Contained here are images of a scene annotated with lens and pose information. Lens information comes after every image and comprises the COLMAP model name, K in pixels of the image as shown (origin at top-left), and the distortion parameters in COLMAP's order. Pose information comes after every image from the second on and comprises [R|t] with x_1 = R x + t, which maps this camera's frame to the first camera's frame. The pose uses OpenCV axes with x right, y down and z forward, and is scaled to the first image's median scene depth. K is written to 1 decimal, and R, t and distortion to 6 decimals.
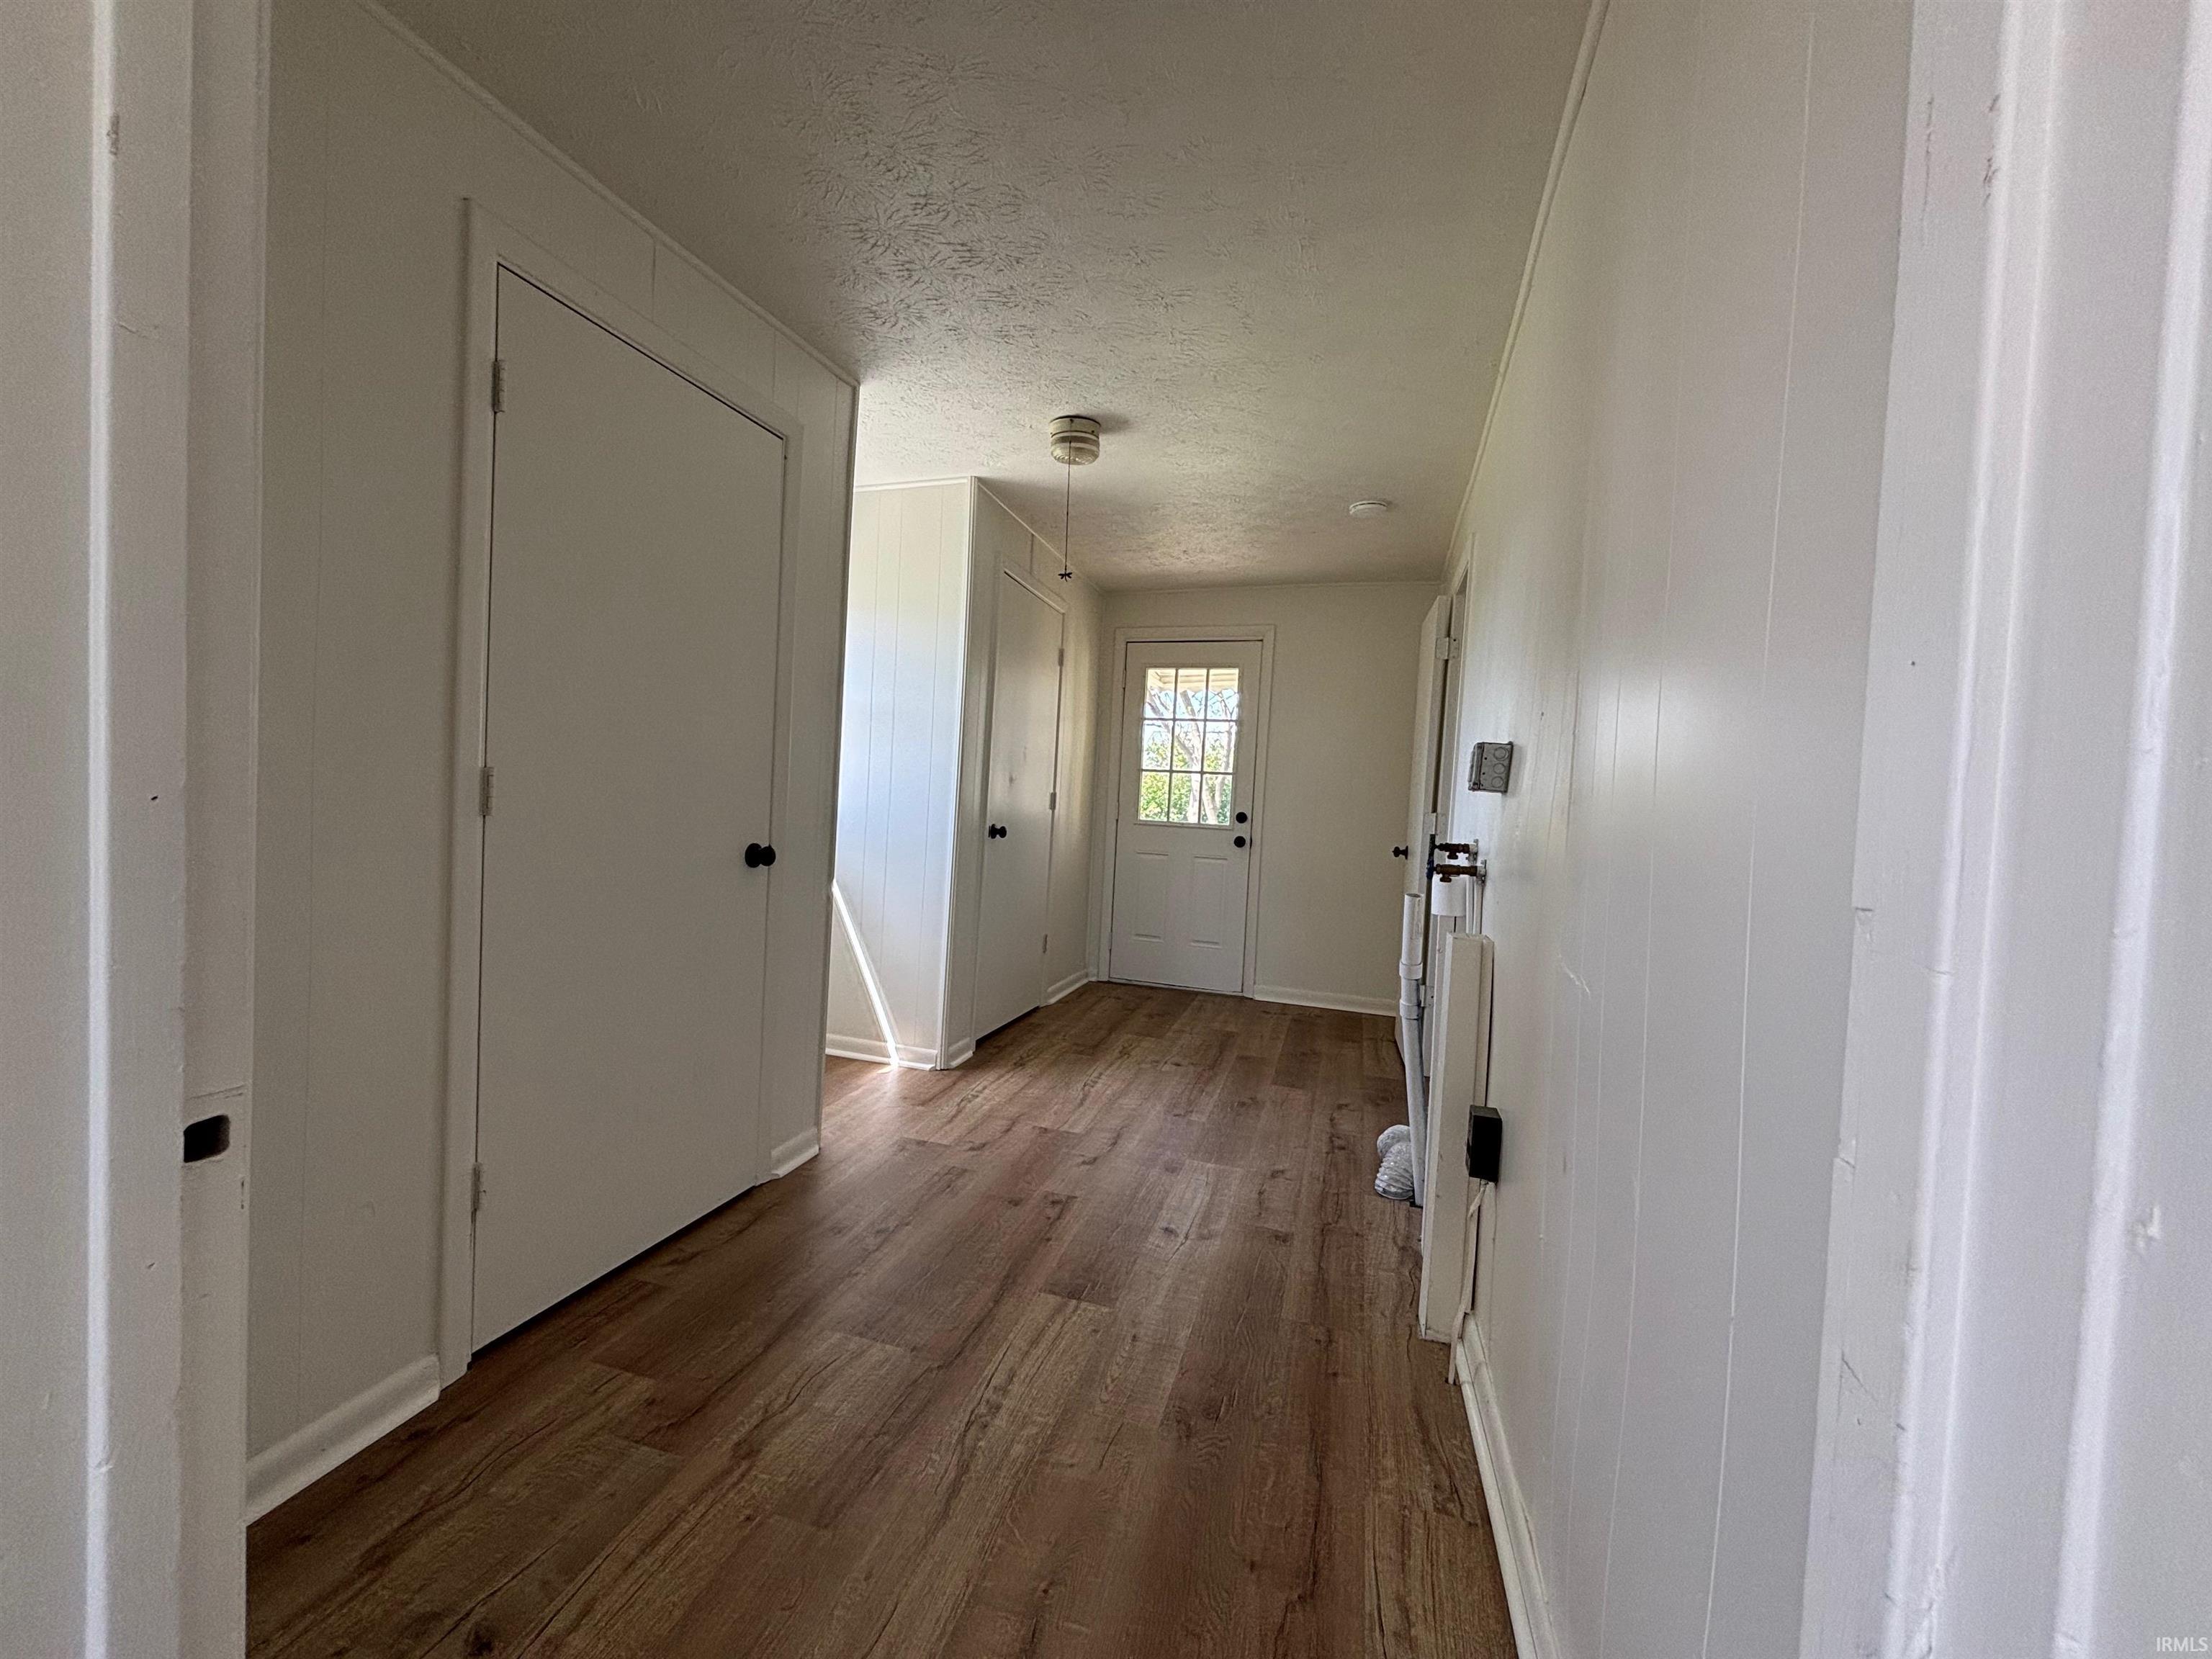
lens RADIAL K [[896.0, 0, 1095.3], [0, 896.0, 825.7], [0, 0, 1]] dist [0.011000, -0.000189]
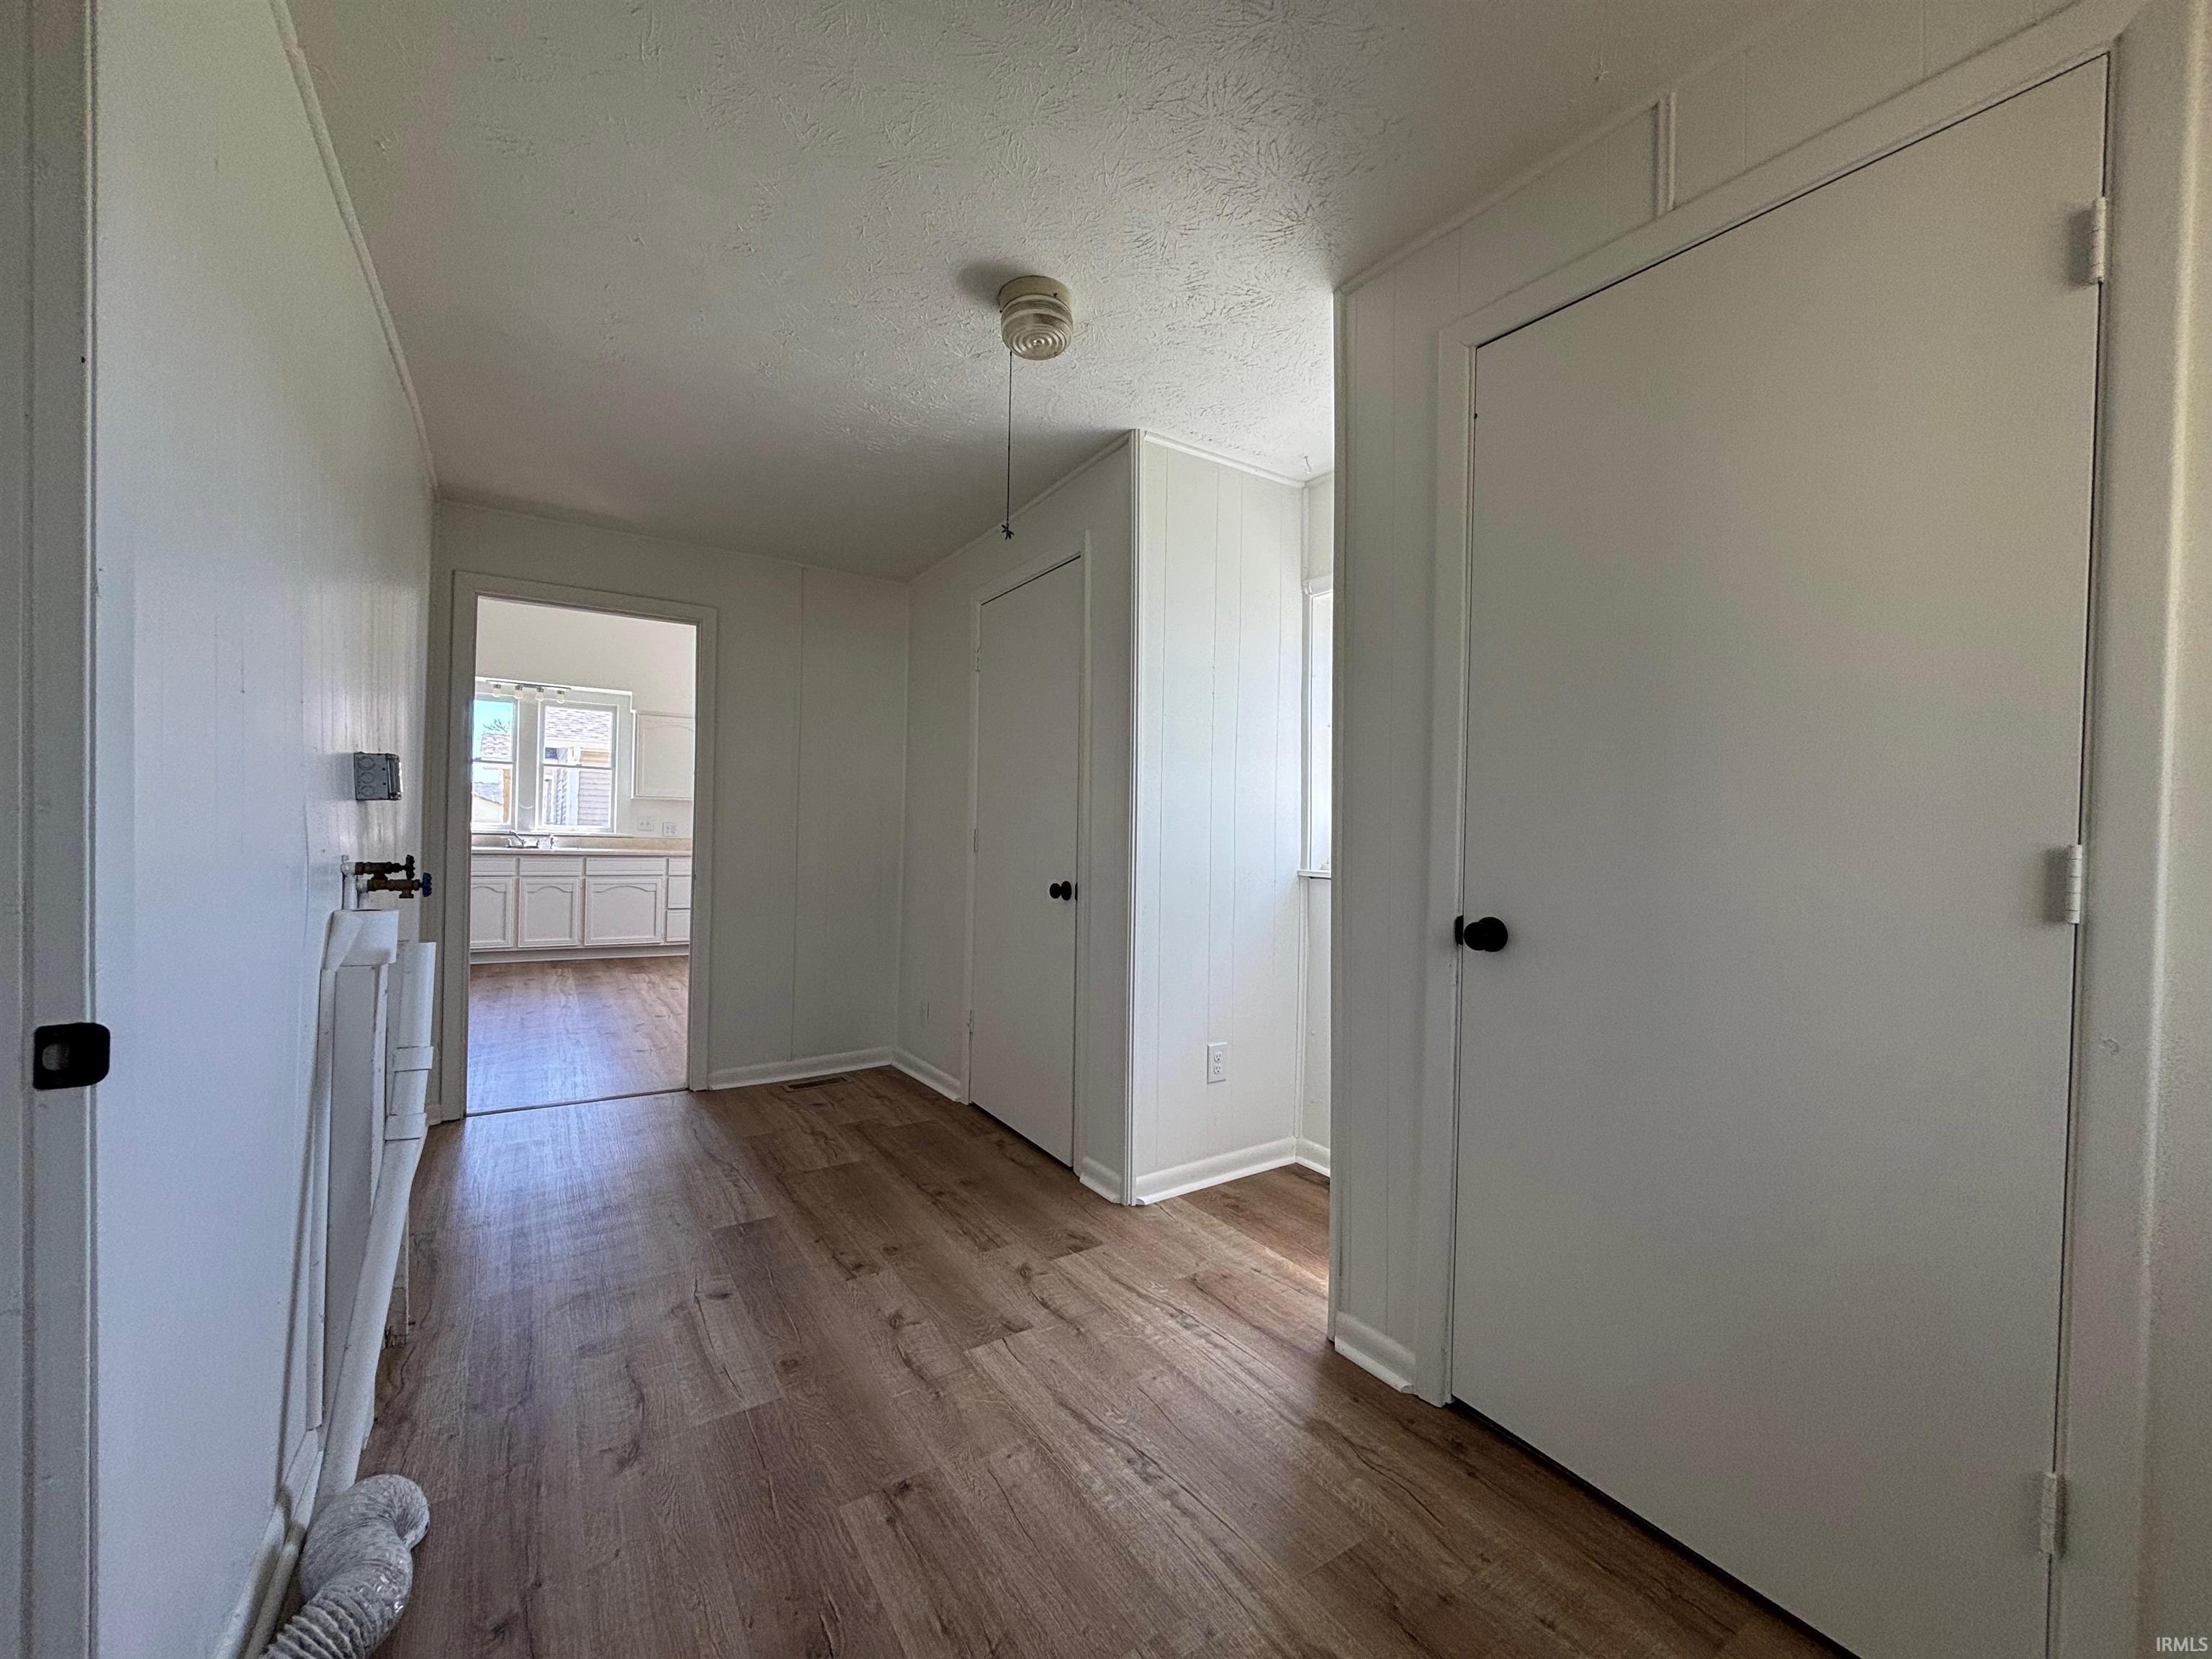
lens RADIAL K [[896.0, 0, 1095.3], [0, 896.0, 825.7], [0, 0, 1]] dist [0.011000, -0.000189]
pose [[-0.650372, -0.051146, -0.757892, 0.518774], [-0.066468, 0.997735, -0.010294, -0.044660], [0.756703, 0.043680, -0.652298, 1.743557]]
